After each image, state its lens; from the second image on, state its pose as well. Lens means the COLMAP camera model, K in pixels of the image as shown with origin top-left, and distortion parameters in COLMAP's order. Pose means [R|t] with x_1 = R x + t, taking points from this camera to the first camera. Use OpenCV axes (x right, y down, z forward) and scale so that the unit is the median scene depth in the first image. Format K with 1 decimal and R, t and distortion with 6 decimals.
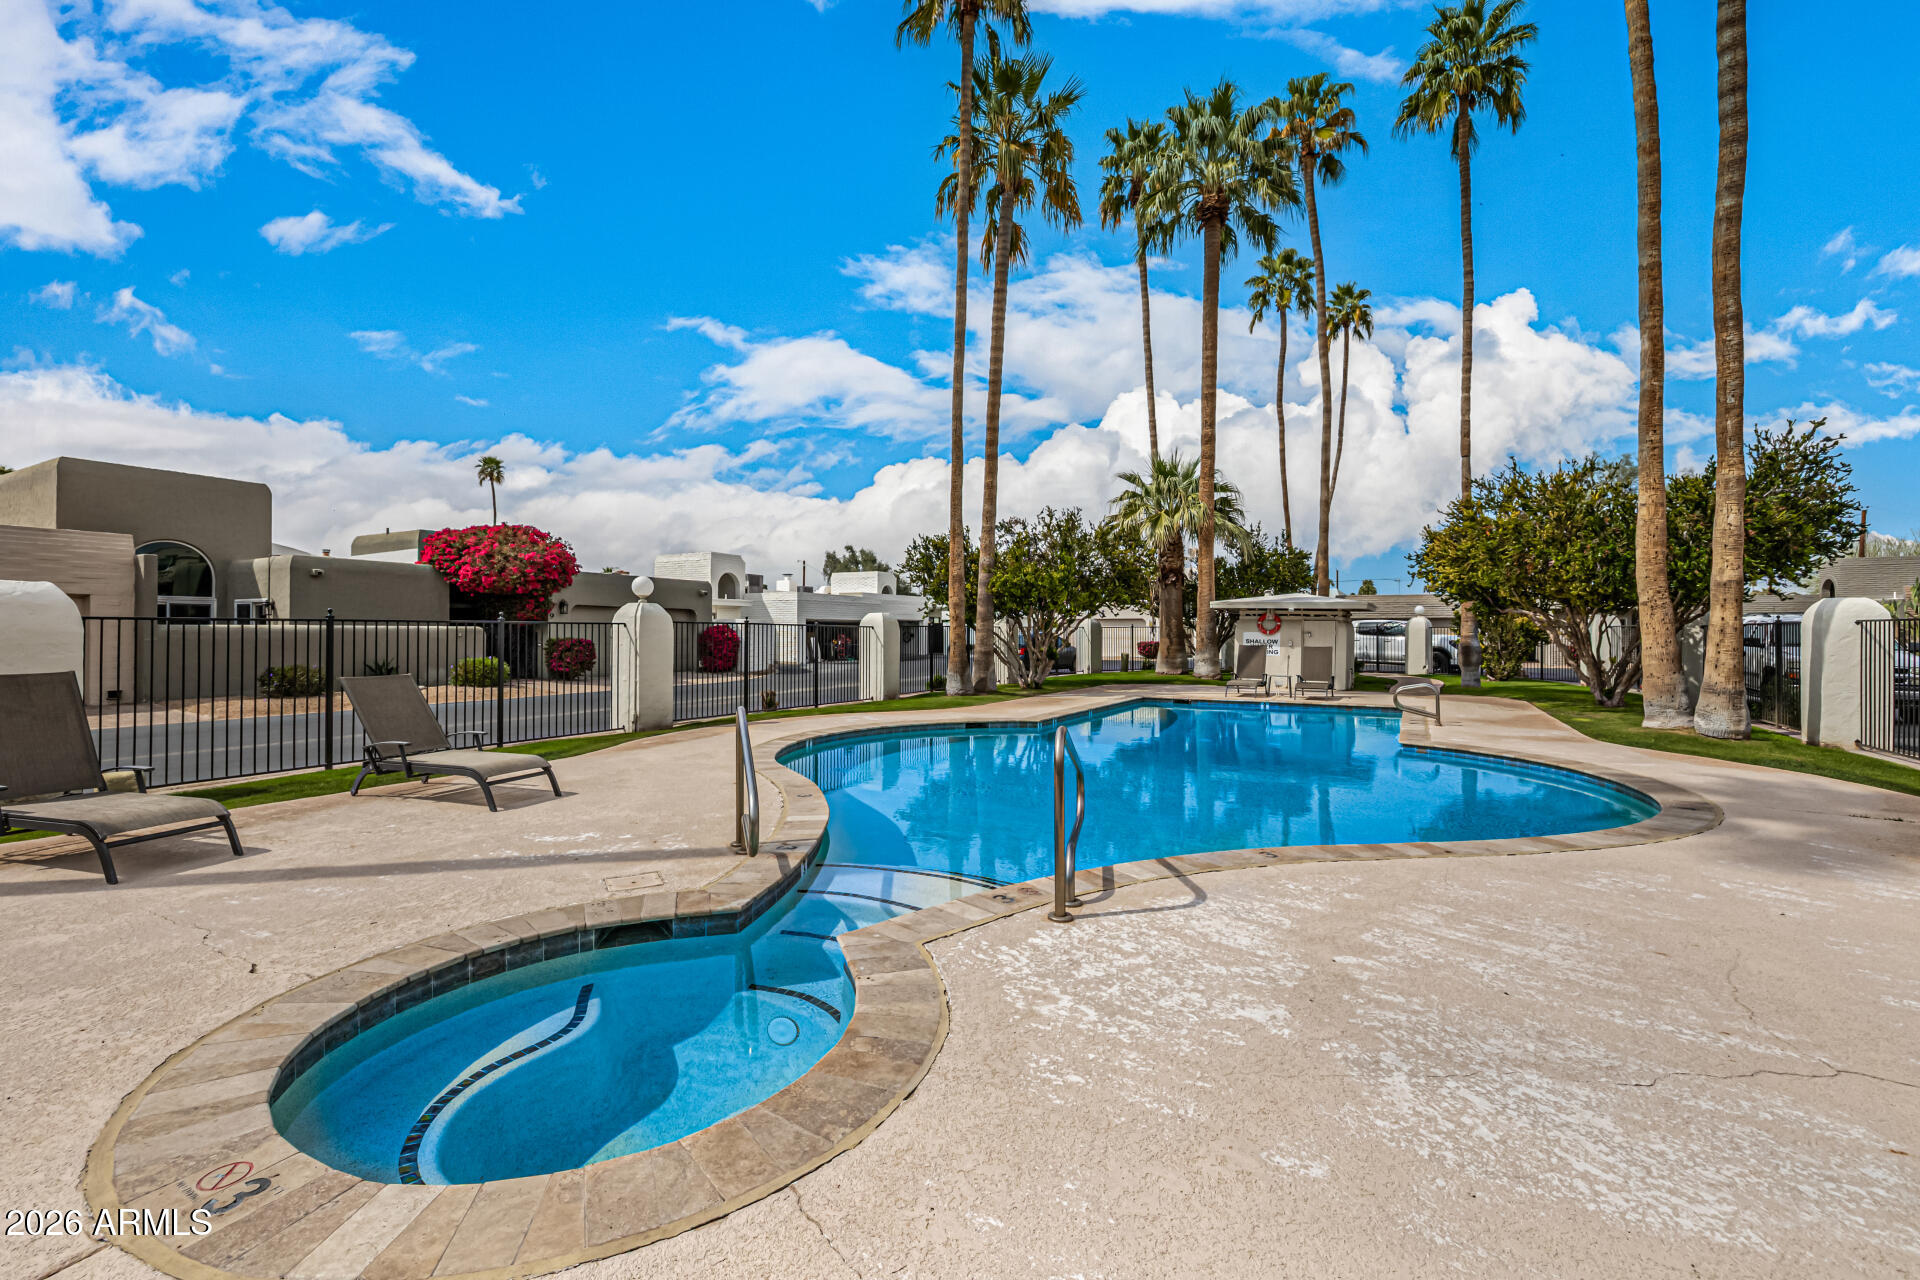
lens RADIAL K [[816.1, 0, 972.6], [0, 816.1, 639.6], [0, 0, 1]] dist [0.001380, -0.000077]
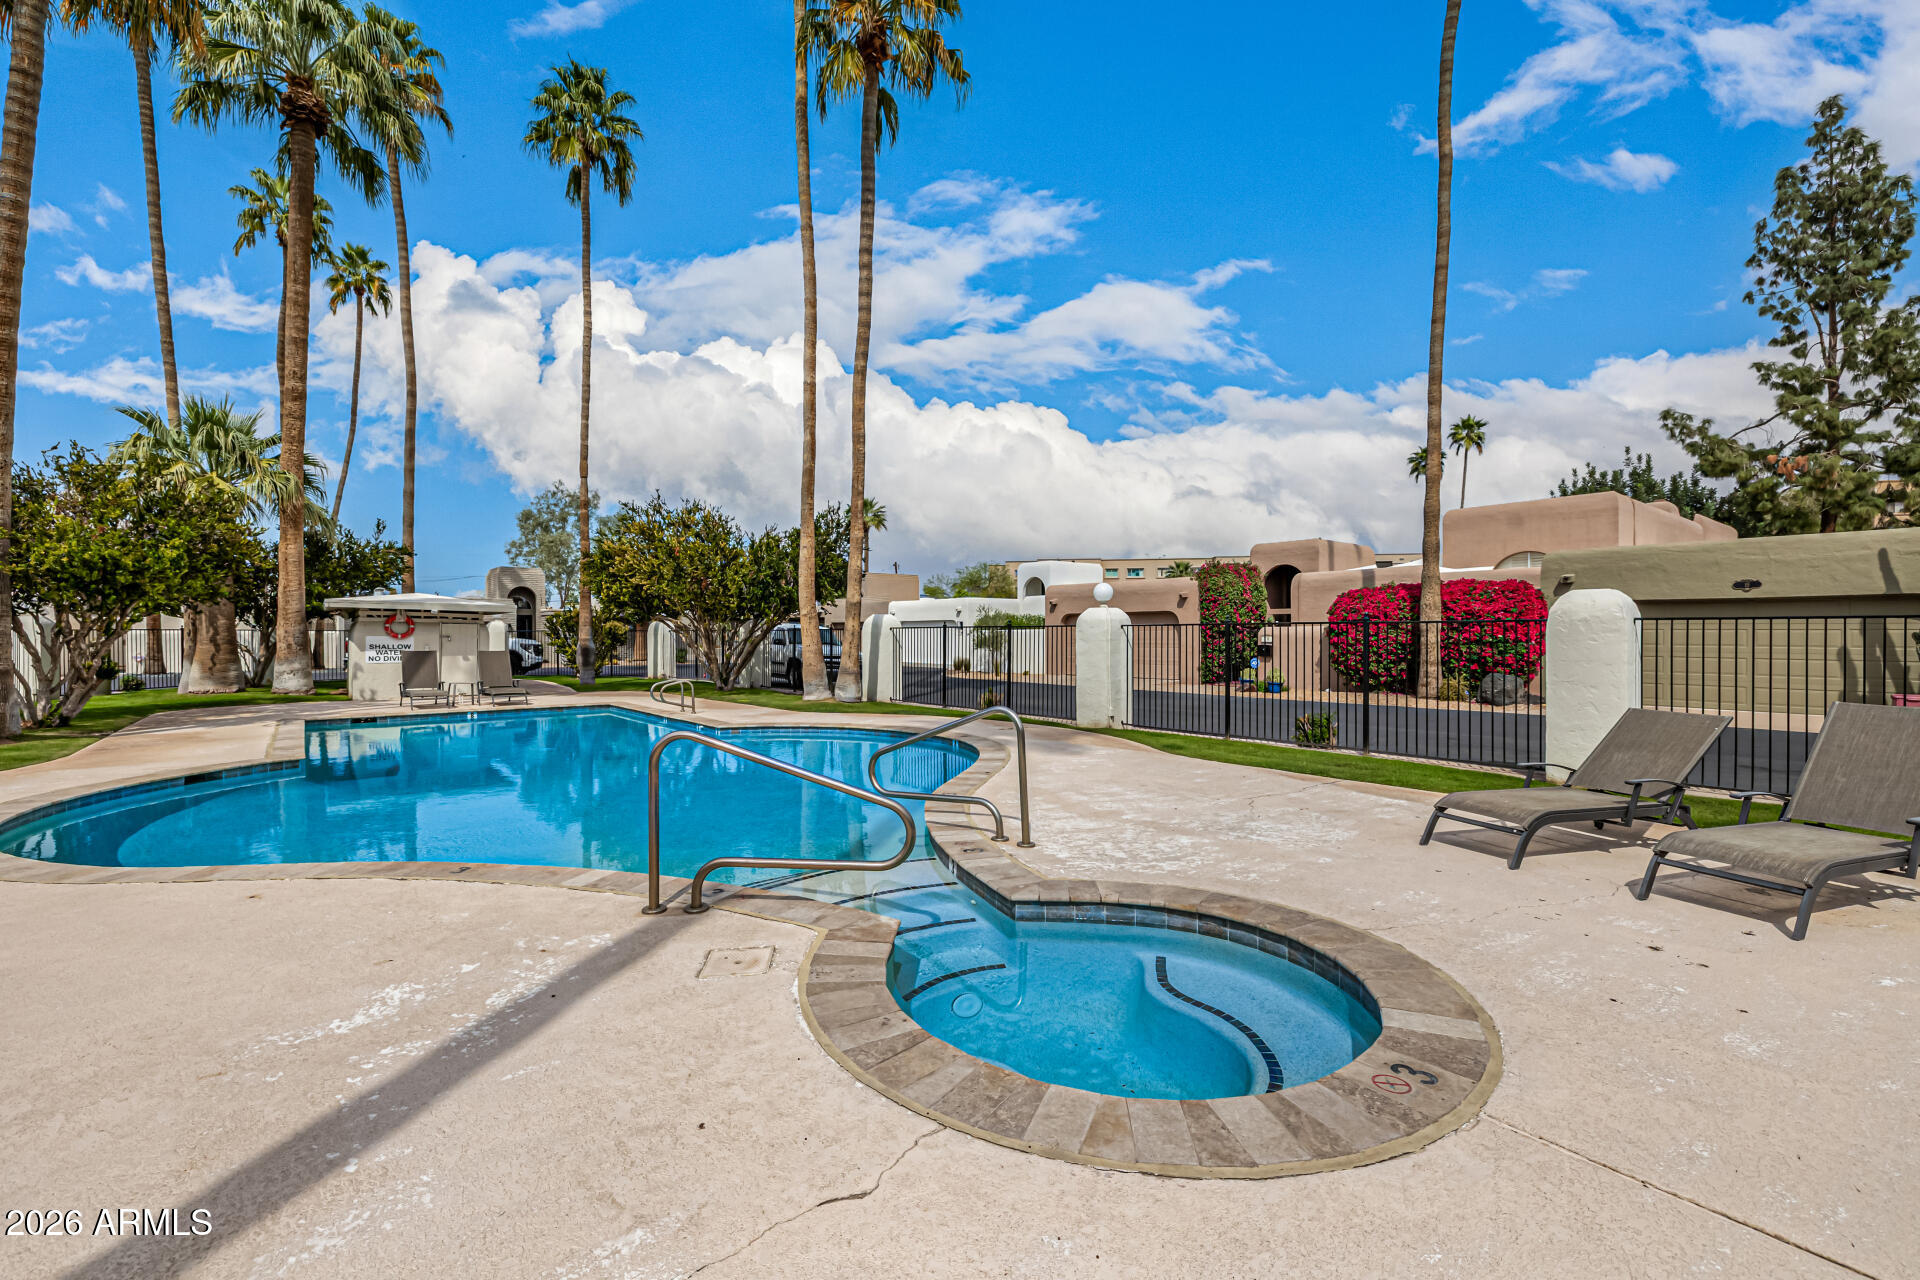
lens RADIAL K [[816.1, 0, 943.7], [0, 816.1, 656.4], [0, 0, 1]] dist [0.001380, -0.000077]
pose [[0.389681, -0.025084, 0.920608, -0.235682], [0.010879, 0.999685, 0.022634, -0.000857], [-0.920886, 0.001195, 0.389831, 0.118563]]
